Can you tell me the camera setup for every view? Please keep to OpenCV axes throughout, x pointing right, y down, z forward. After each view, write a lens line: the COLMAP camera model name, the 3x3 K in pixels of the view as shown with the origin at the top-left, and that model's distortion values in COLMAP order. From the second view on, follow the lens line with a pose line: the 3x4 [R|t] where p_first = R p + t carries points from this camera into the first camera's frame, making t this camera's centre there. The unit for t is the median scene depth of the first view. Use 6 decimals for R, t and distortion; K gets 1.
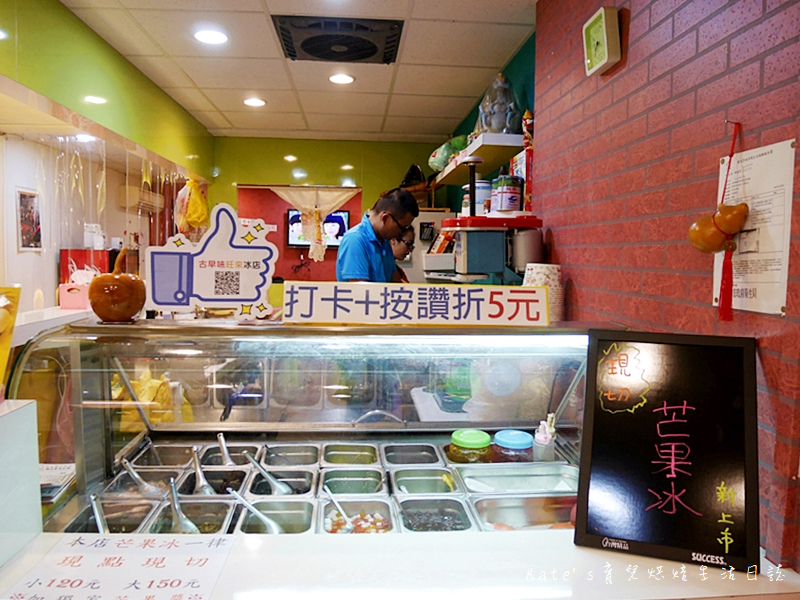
lens RADIAL K [[604.5, 0, 400.0], [0, 604.5, 300.0], [0, 0, 1]] dist [-0.047360, 0.008539]
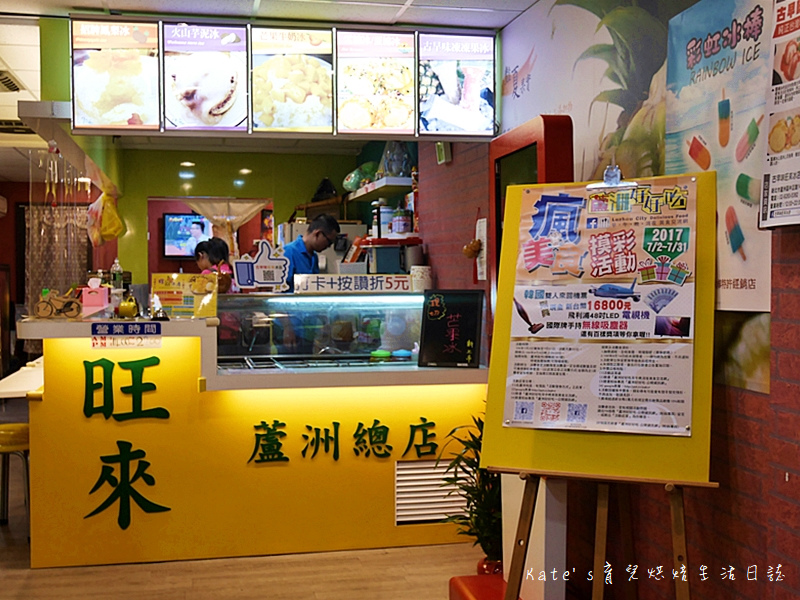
lens RADIAL K [[970.2, 0, 400.0], [0, 970.2, 300.0], [0, 0, 1]] dist [-0.001302, 0.003926]
pose [[0.991381, -0.021998, 0.129152, -0.168500], [0.027230, 0.998872, -0.038888, 0.133328], [-0.128151, 0.042070, 0.990862, -1.621494]]
